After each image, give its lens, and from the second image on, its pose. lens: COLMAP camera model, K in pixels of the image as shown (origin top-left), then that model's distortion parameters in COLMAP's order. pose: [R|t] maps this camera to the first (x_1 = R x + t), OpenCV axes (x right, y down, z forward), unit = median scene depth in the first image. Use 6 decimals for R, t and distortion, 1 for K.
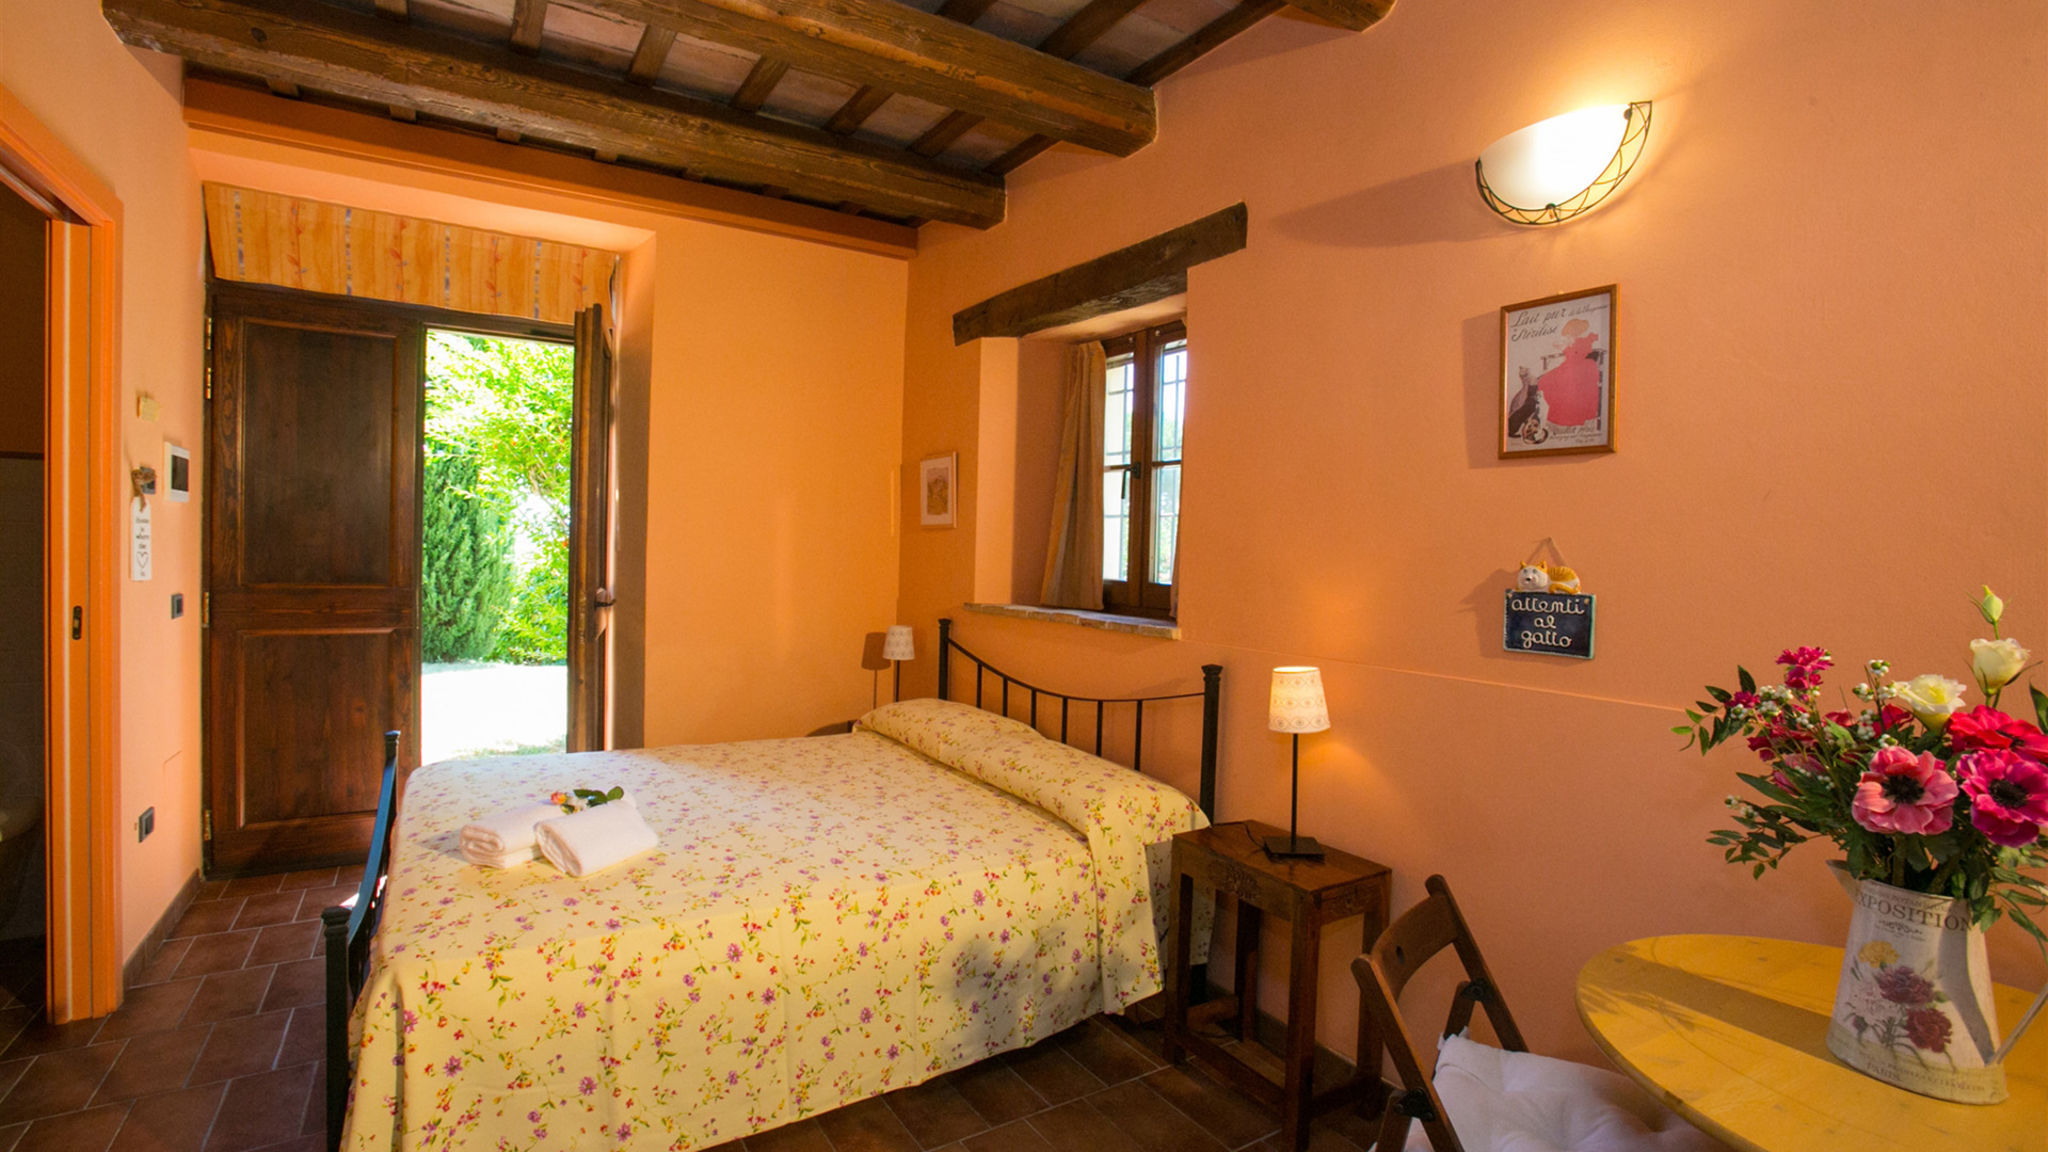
lens RADIAL K [[941.8, 0, 1006.1], [0, 941.8, 569.4], [0, 0, 1]] dist [-0.077976, 0.036923]
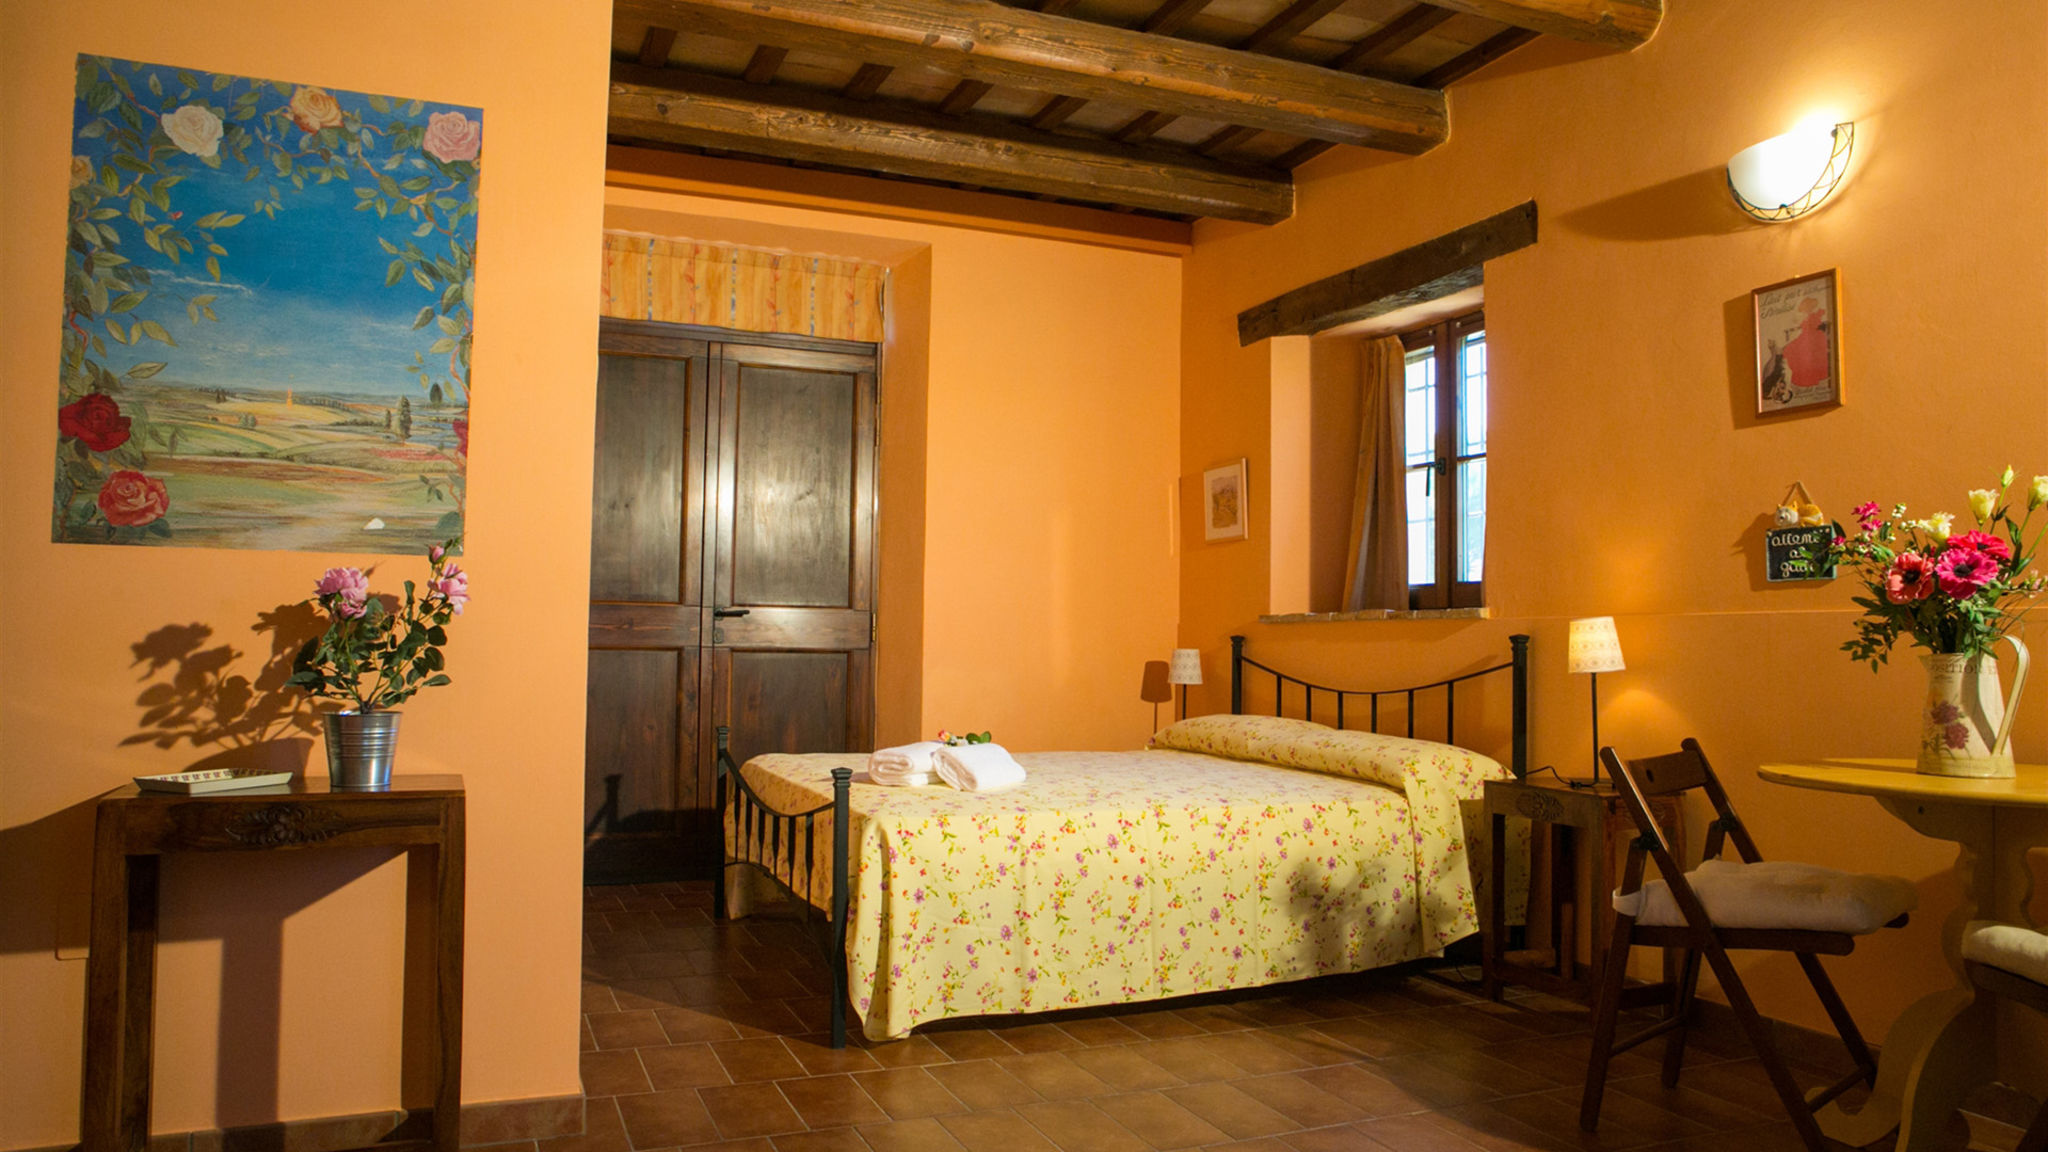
lens RADIAL K [[1430.8, 0, 1029.5], [0, 1430.8, 580.6], [0, 0, 1]] dist [-0.094744, 0.089668]
pose [[0.988486, -0.021431, -0.149784, -0.091302], [0.010017, 0.997016, -0.076548, 0.172235], [0.150978, 0.074167, 0.985751, -0.711314]]
